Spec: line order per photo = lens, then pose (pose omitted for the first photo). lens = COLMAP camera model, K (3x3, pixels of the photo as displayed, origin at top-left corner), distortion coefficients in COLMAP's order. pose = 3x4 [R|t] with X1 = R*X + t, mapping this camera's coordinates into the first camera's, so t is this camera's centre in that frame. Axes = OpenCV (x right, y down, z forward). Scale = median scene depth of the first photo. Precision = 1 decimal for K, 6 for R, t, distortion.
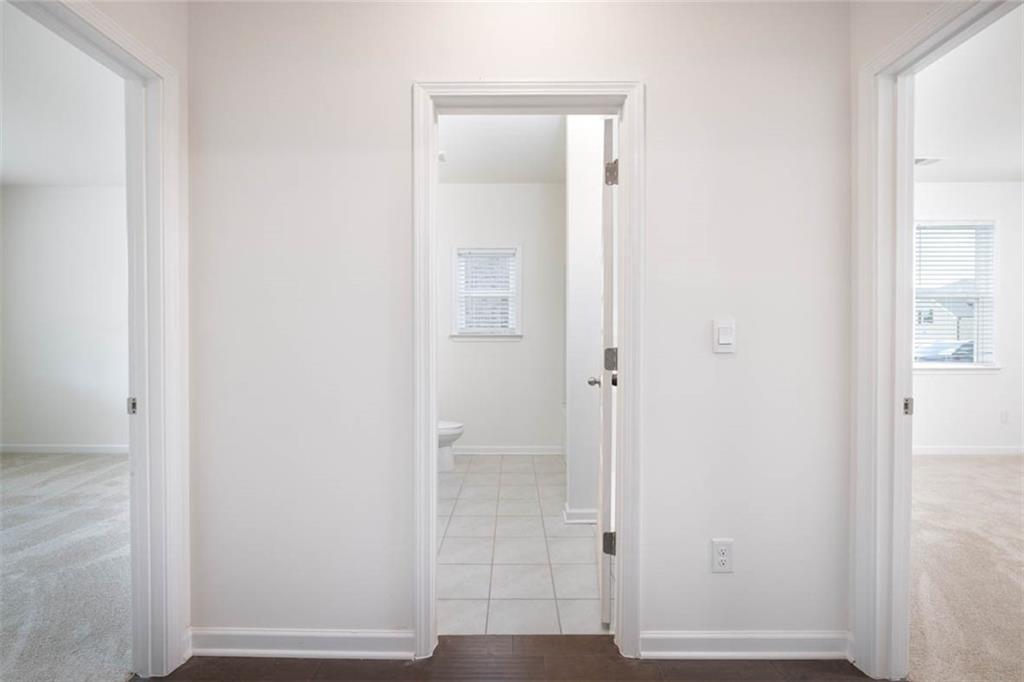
lens RADIAL K [[424.2, 0, 511.0], [0, 424.2, 342.7], [0, 0, 1]] dist [-0.010950, -0.000102]
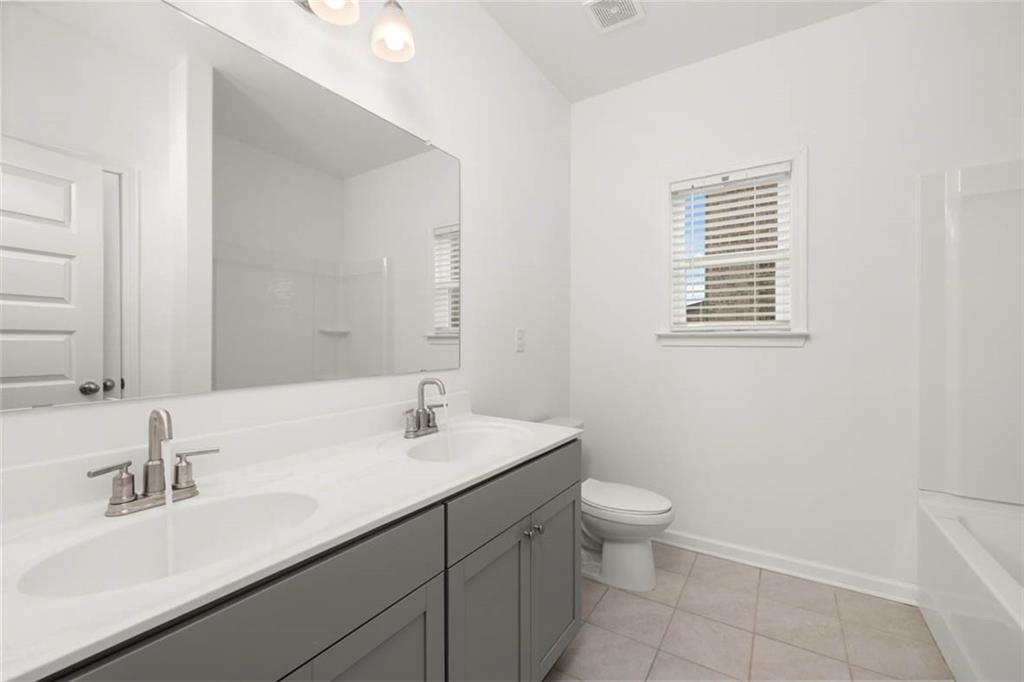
lens RADIAL K [[424.2, 0, 507.2], [0, 424.2, 337.1], [0, 0, 1]] dist [-0.010950, -0.000102]
pose [[0.836630, -0.003759, -0.547755, 0.002047], [0.001965, 0.999991, -0.003862, -0.013021], [0.547764, 0.002154, 0.836630, 0.403853]]
